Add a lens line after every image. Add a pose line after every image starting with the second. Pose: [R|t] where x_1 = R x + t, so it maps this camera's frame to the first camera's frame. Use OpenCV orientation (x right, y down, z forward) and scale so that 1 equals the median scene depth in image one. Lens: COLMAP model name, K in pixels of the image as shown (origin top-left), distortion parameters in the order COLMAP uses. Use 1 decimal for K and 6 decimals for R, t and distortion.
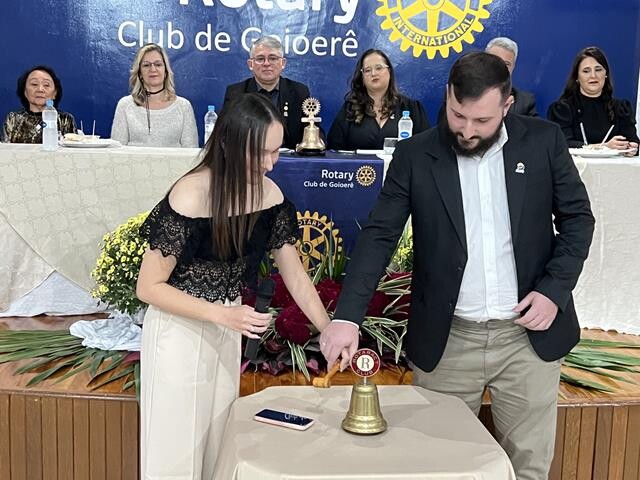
lens RADIAL K [[906.3, 0, 320.0], [0, 906.3, 240.0], [0, 0, 1]] dist [0.143866, -0.031467]
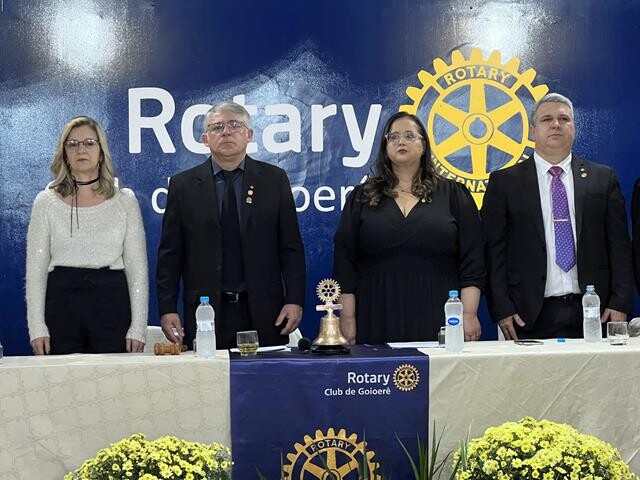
lens RADIAL K [[1483.8, 0, 320.0], [0, 1483.8, 240.0], [0, 0, 1]] dist [-0.087251, 4.626090]
pose [[0.998848, -0.046983, 0.009789, -0.017391], [0.047950, 0.985535, -0.162545, 0.008476], [-0.002011, 0.162827, 0.986653, -0.148850]]
